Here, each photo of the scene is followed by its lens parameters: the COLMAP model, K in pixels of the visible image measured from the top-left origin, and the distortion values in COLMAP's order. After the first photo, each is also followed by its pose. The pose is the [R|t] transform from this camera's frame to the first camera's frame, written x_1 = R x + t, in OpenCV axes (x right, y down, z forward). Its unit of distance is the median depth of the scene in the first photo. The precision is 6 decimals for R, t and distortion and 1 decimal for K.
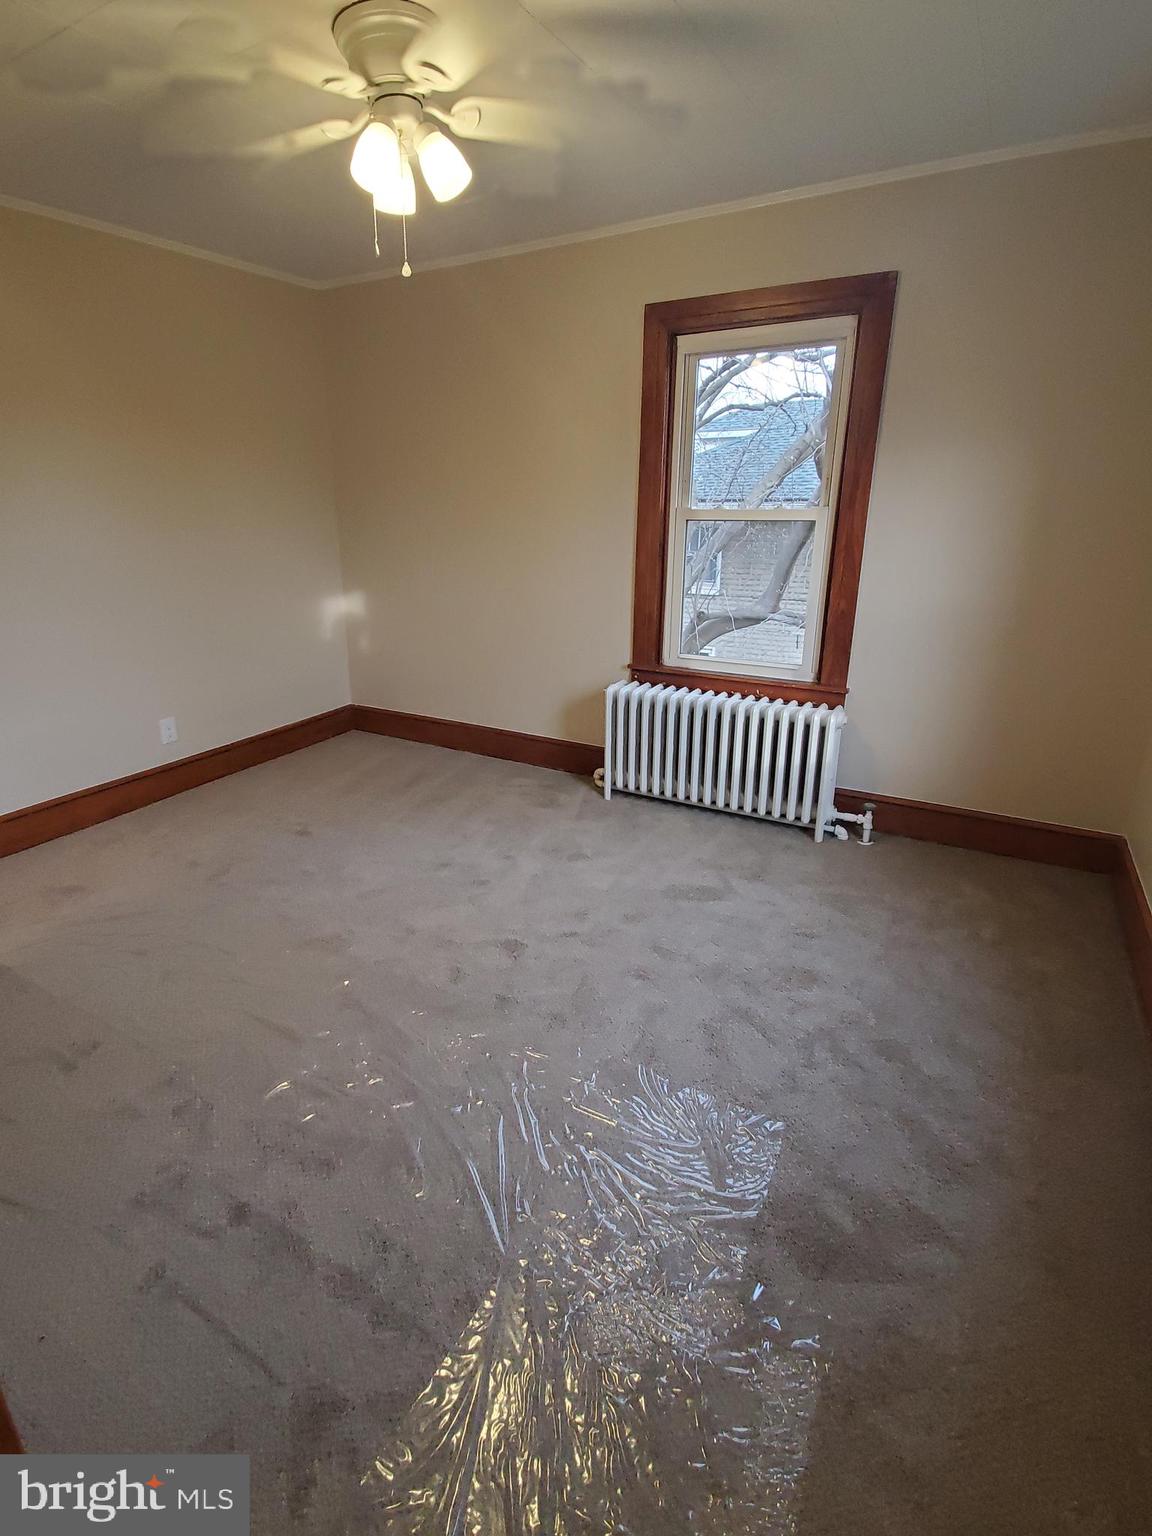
lens RADIAL K [[751.8, 0, 572.5], [0, 751.8, 766.5], [0, 0, 1]] dist [0.012982, -0.015919]
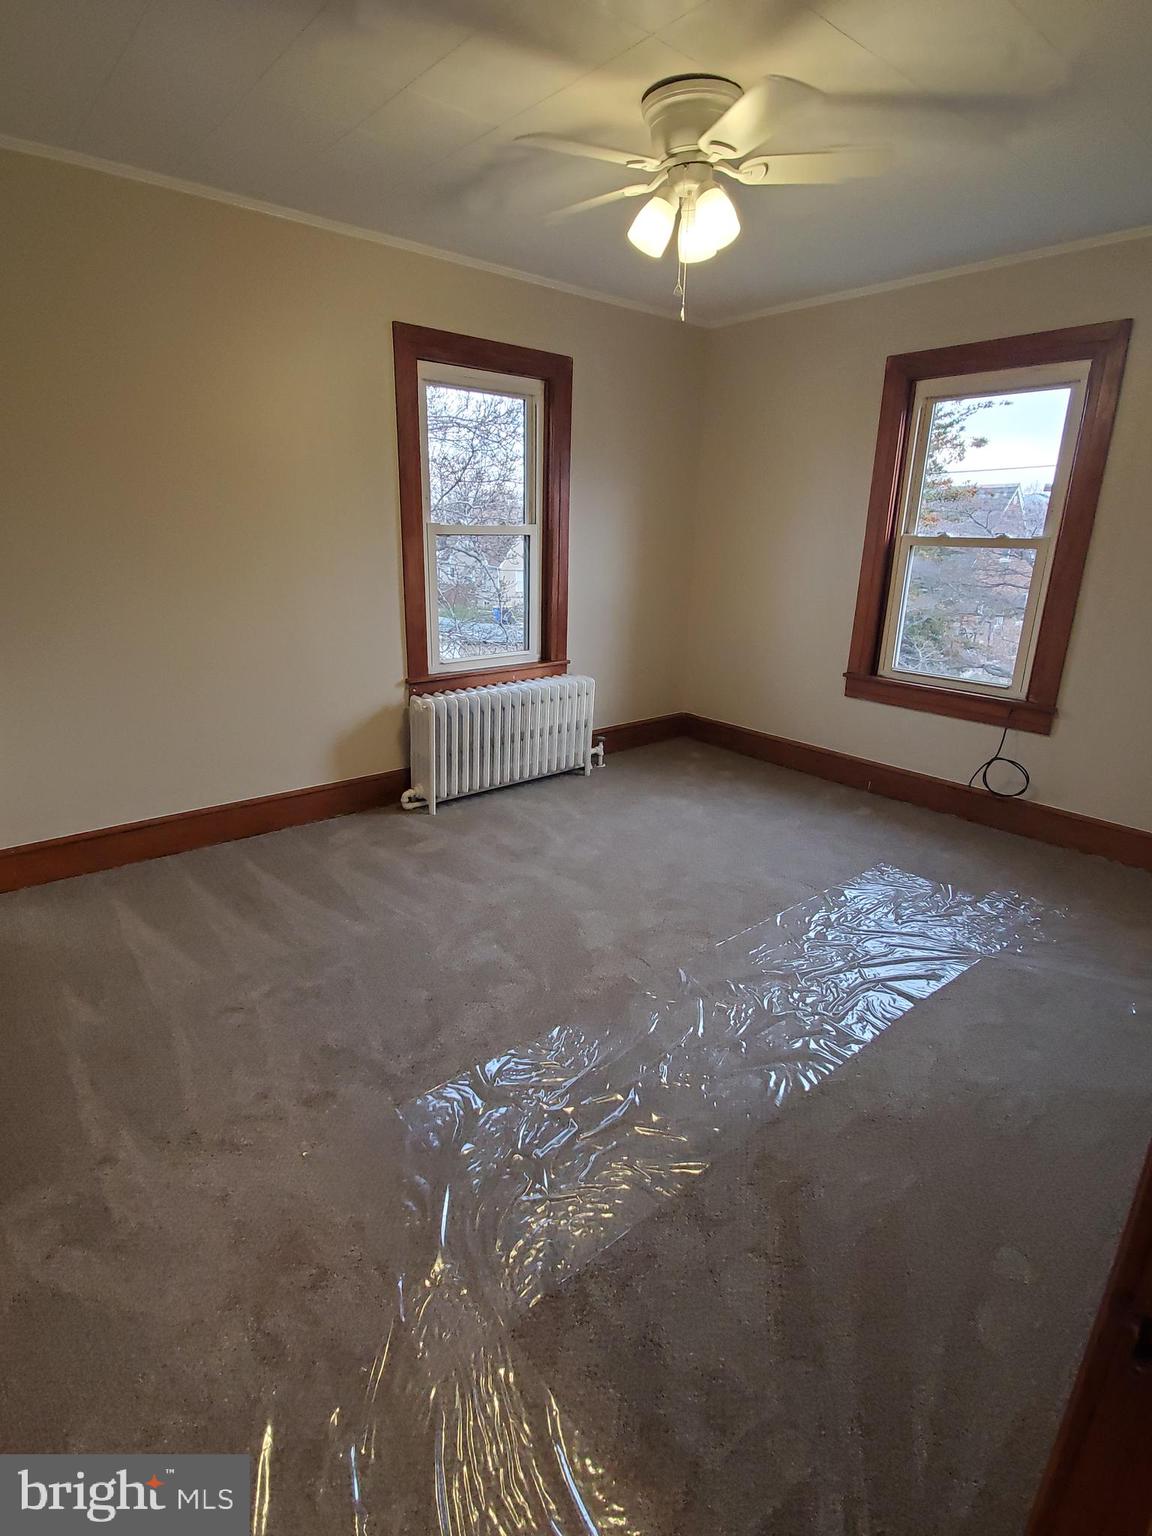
lens RADIAL K [[751.8, 0, 570.6], [0, 751.8, 761.9], [0, 0, 1]] dist [0.012982, -0.015919]
pose [[0.337050, -0.275839, 0.900172, -0.794106], [0.280984, 0.942015, 0.183453, -0.158913], [-0.898580, 0.191101, 0.395013, 0.451952]]
